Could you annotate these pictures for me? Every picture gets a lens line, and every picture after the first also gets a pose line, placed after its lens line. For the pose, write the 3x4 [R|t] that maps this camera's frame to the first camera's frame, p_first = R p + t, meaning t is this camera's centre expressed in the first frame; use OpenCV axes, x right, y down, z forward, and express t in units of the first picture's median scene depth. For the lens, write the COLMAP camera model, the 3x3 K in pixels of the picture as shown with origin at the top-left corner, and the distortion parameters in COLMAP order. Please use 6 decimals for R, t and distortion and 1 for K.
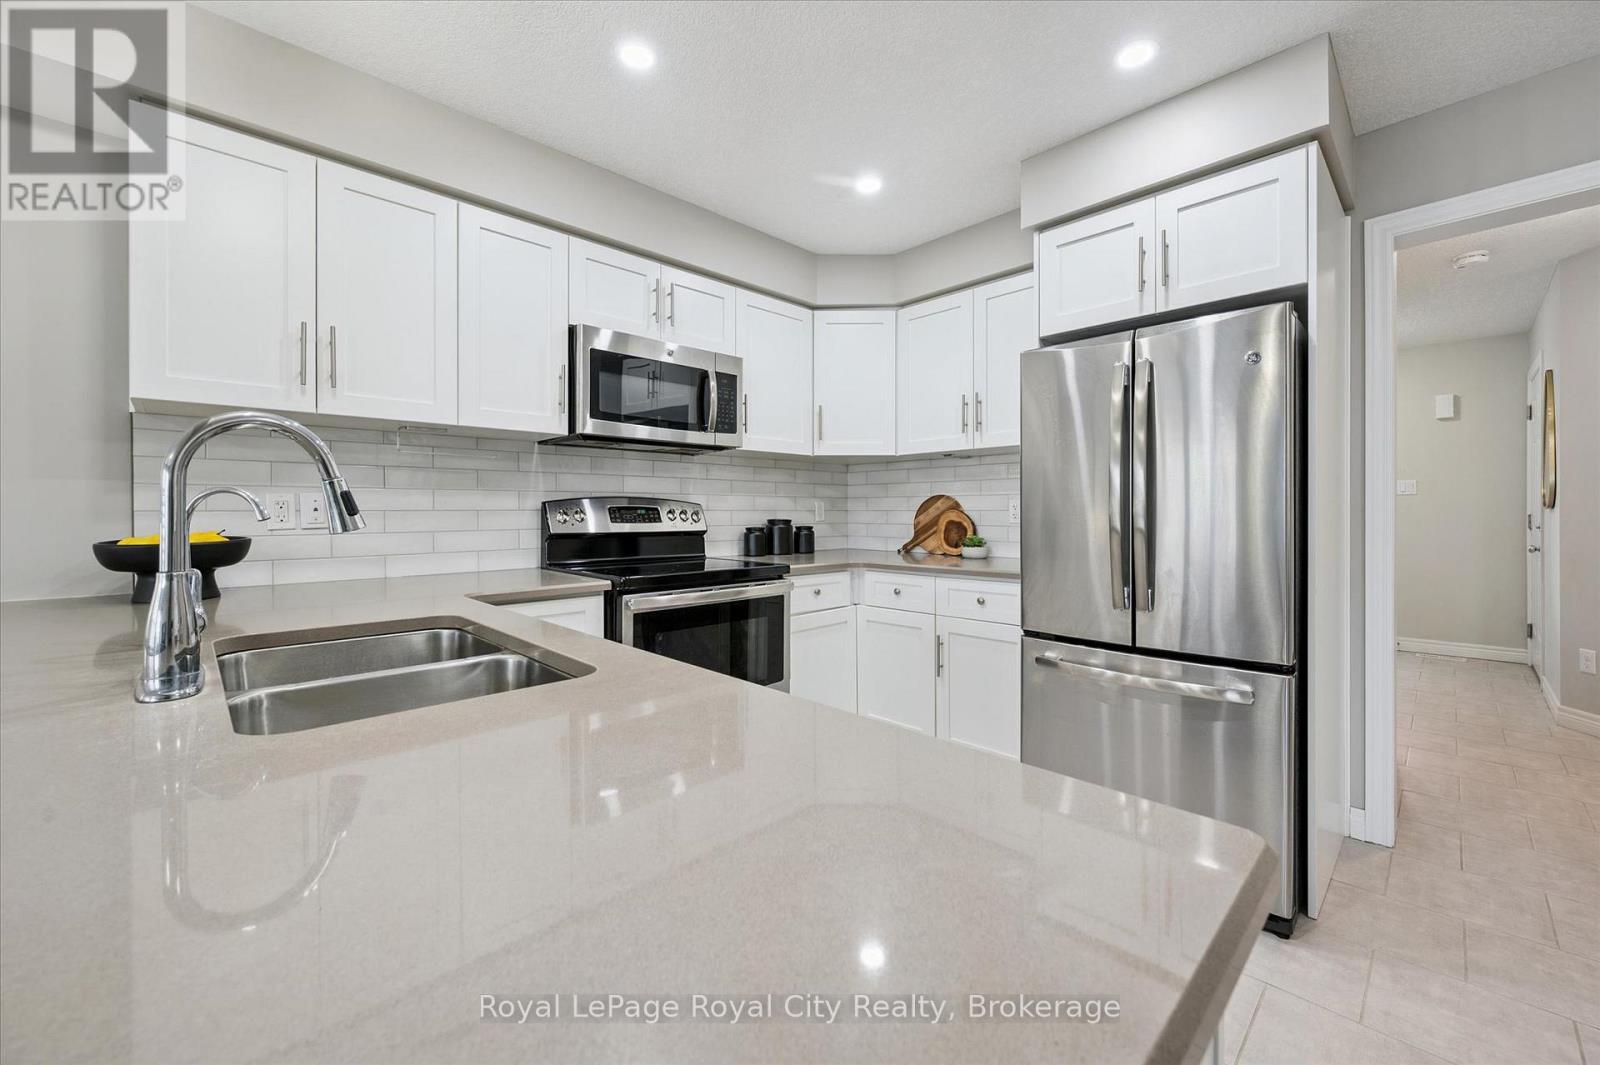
lens RADIAL K [[631.5, 0, 802.9], [0, 631.5, 511.9], [0, 0, 1]] dist [-0.002086, 0.000069]
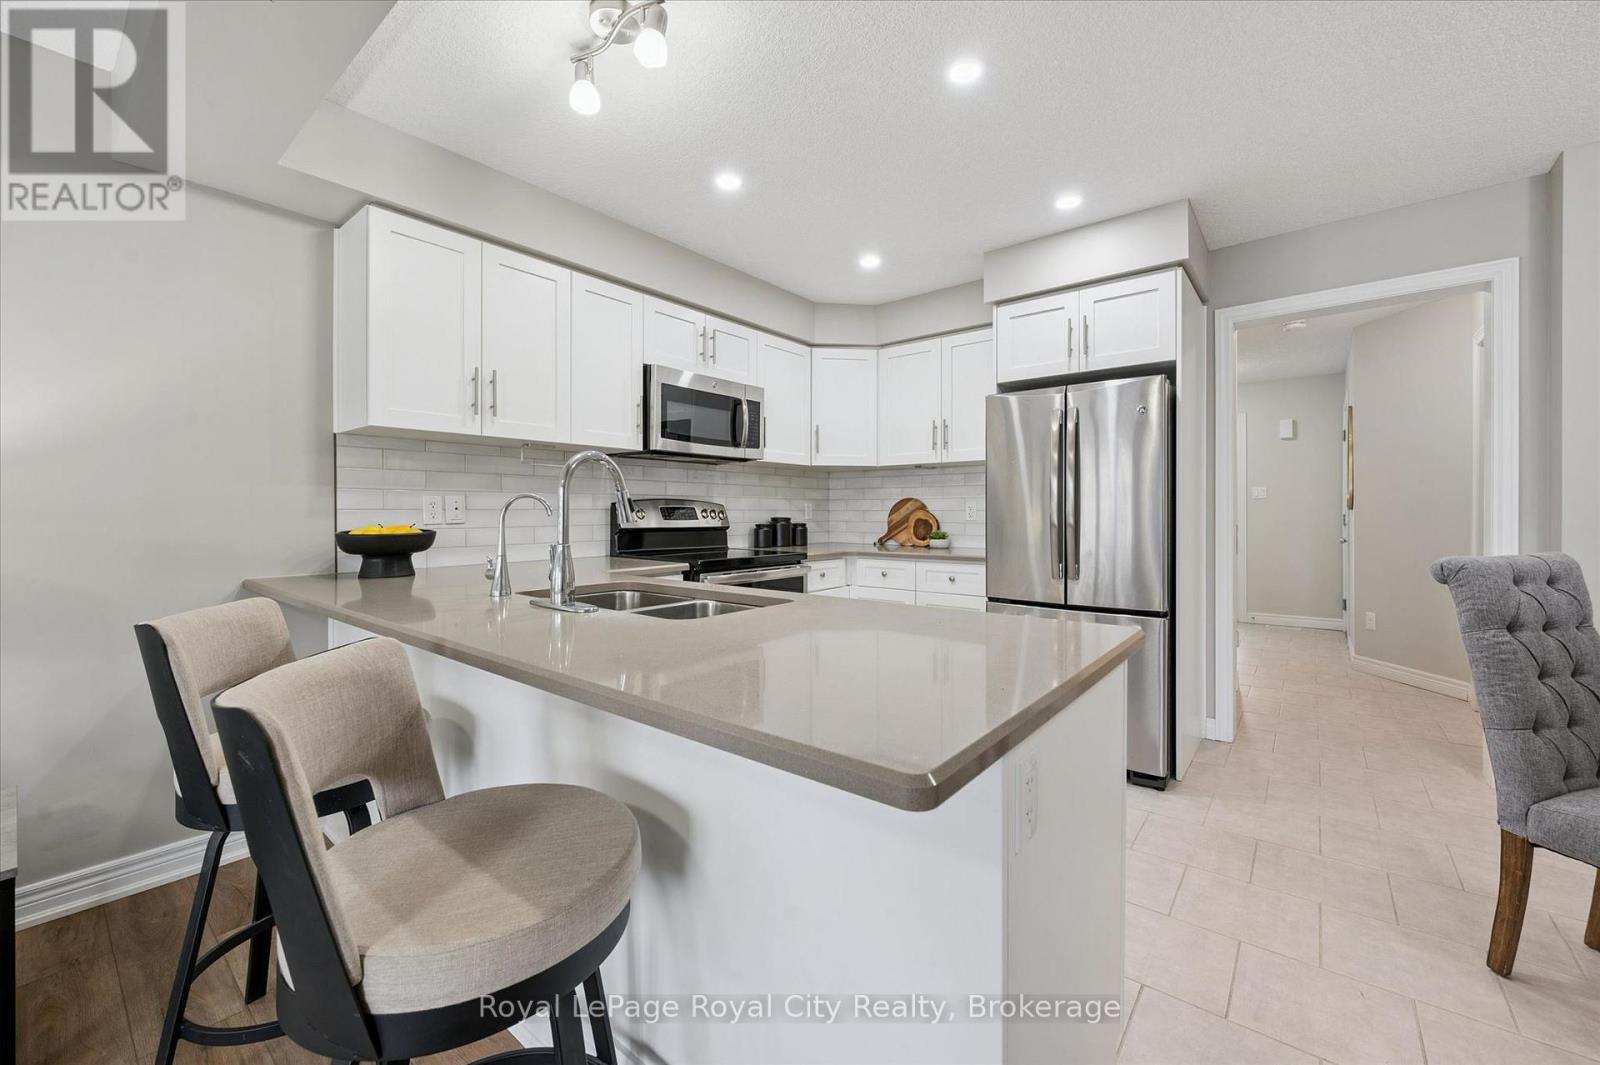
lens RADIAL K [[631.5, 0, 800.0], [0, 631.5, 509.6], [0, 0, 1]] dist [-0.002086, 0.000069]
pose [[0.993162, 0.002308, 0.116726, -0.189104], [-0.001940, 0.999993, -0.003263, 0.000752], [-0.116732, 0.003014, 0.993159, -0.277129]]
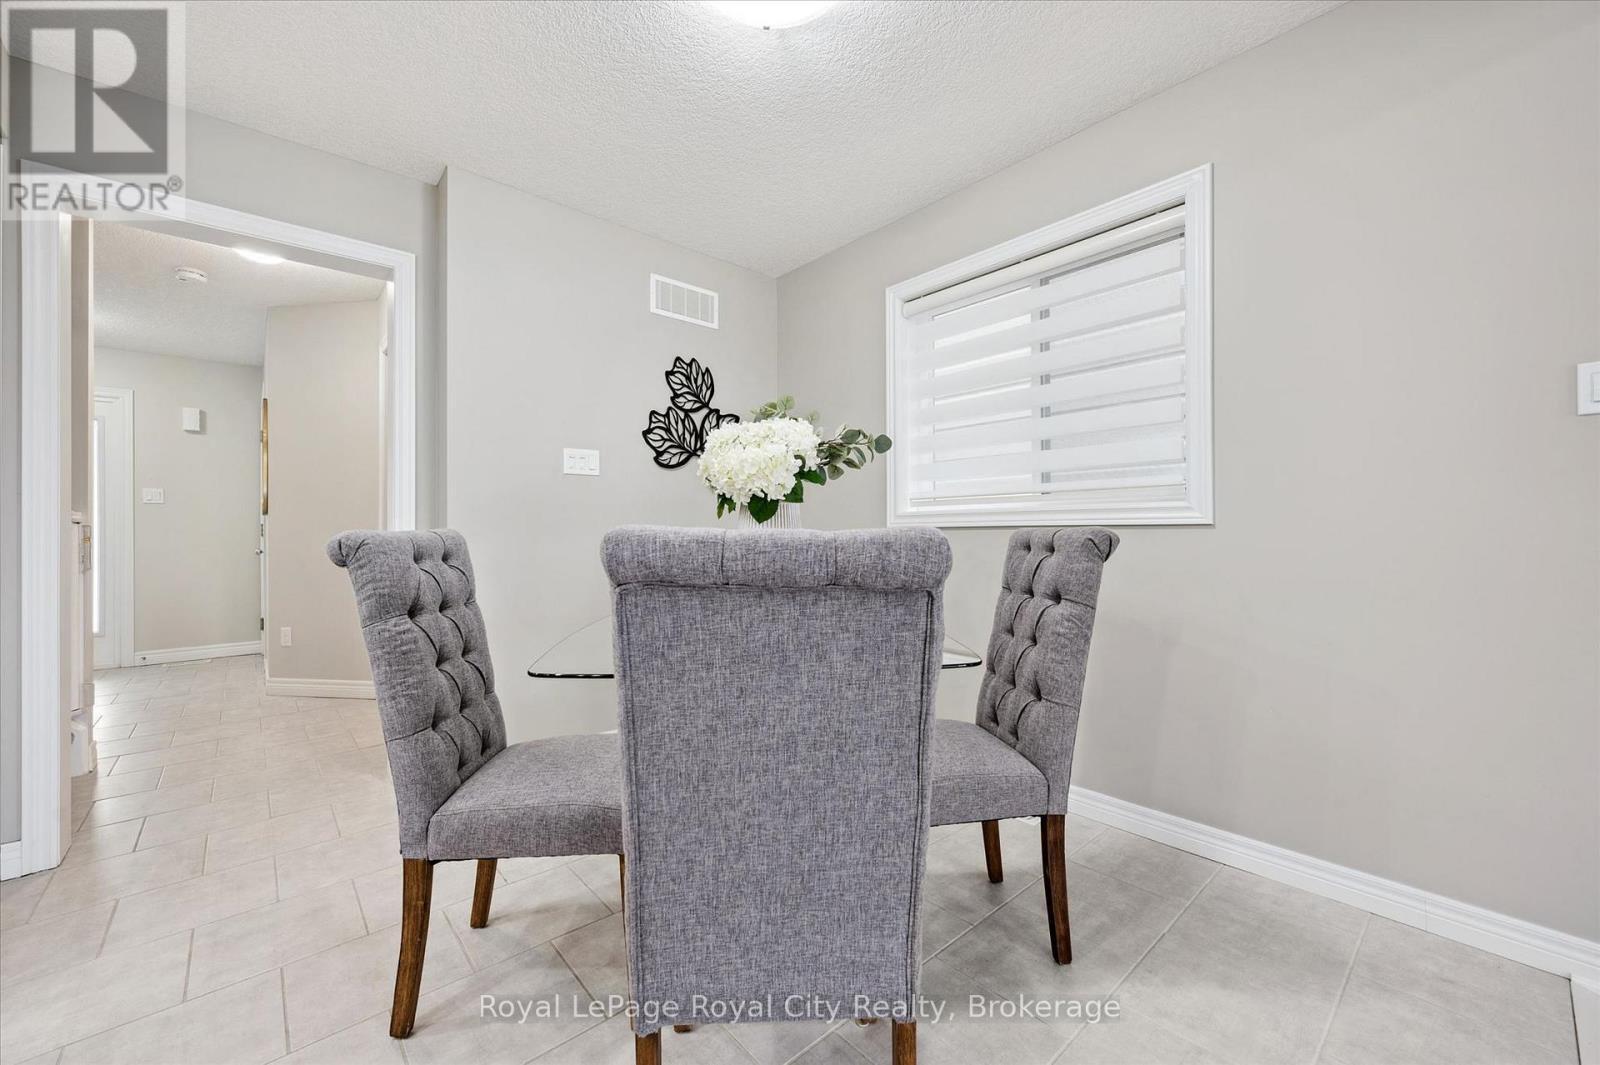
lens RADIAL K [[631.5, 0, 804.9], [0, 631.5, 533.9], [0, 0, 1]] dist [-0.002086, 0.000069]
pose [[0.044625, 0.001126, 0.999003, 0.063707], [0.003193, 0.999994, -0.001270, 0.048889], [-0.998999, 0.003246, 0.044621, -0.096779]]
